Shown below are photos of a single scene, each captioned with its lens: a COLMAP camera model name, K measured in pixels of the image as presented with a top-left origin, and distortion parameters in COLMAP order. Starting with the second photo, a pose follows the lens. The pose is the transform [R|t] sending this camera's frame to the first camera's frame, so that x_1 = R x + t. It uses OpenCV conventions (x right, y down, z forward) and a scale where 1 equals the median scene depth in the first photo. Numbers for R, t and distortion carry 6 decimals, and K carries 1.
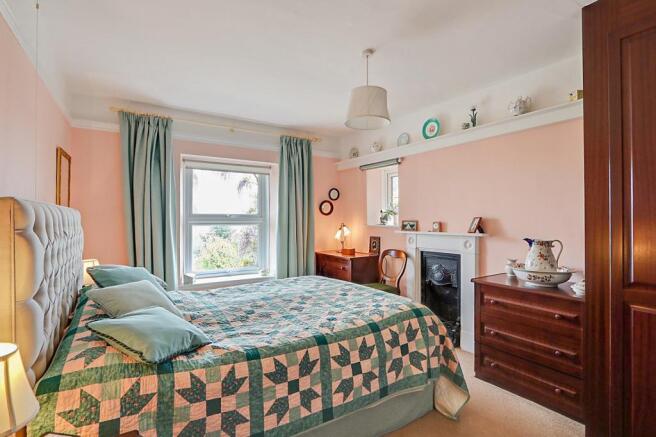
lens RADIAL K [[317.4, 0, 309.9], [0, 317.4, 219.9], [0, 0, 1]] dist [-0.010566, 0.001501]
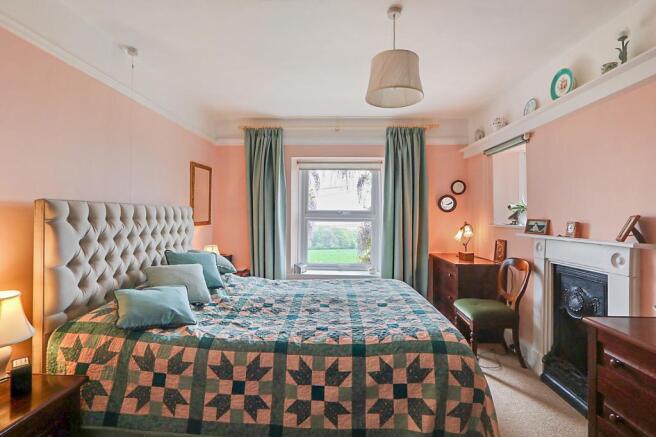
lens RADIAL K [[301.1, 0, 325.5], [0, 301.1, 217.1], [0, 0, 1]] dist [-0.013387, 0.000150]
pose [[0.824305, 0.011596, -0.566028, 0.361810], [-0.011525, 0.999927, 0.003700, -0.000125], [0.566029, 0.003474, 0.824378, 0.210331]]
